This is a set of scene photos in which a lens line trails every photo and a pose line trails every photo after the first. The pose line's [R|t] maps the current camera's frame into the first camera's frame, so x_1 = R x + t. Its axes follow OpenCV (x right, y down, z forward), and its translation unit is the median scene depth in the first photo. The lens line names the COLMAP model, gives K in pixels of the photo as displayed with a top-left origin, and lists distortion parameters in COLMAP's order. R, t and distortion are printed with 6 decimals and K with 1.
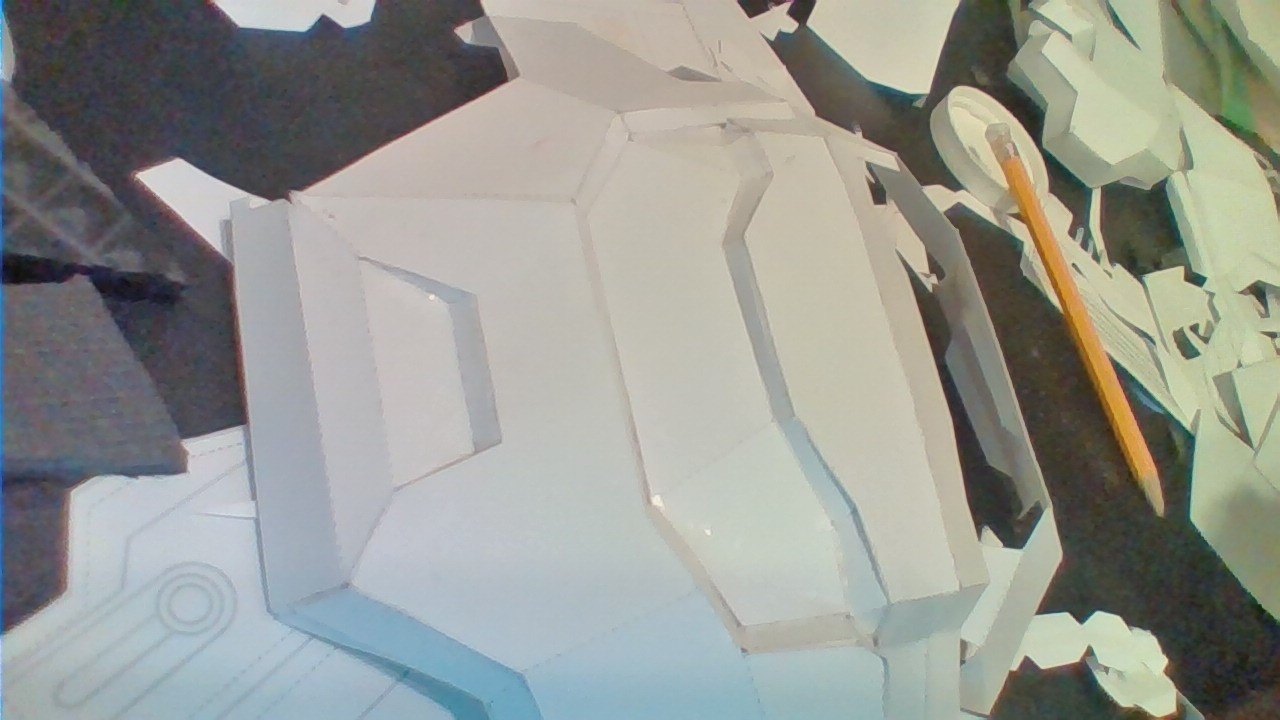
lens RADIAL K [[984.6, 0, 640.0], [0, 984.6, 360.0], [0, 0, 1]] dist [-0.003130, 0.001022]
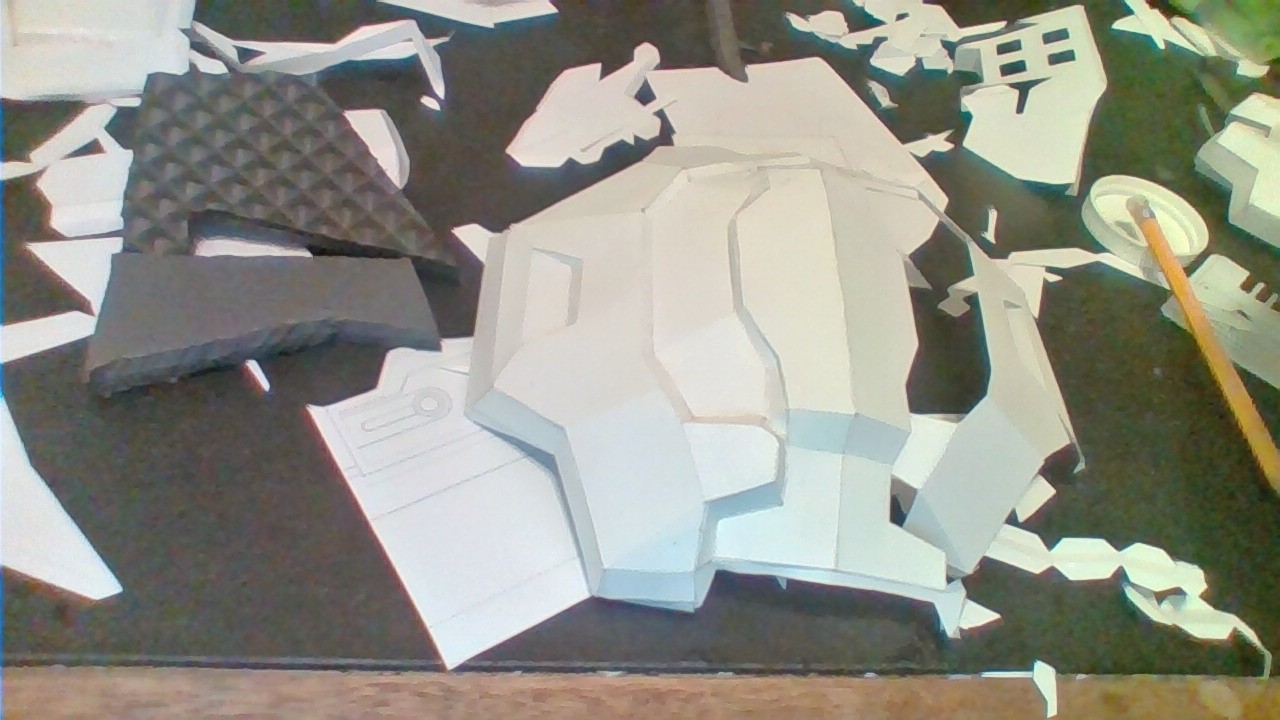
lens RADIAL K [[984.6, 0, 640.0], [0, 984.6, 360.0], [0, 0, 1]] dist [-0.003130, 0.001022]
pose [[0.881269, -0.067294, -0.467800, 0.522338], [-0.058751, 0.966535, -0.249716, 0.384030], [0.468949, 0.247551, 0.847824, -0.313502]]
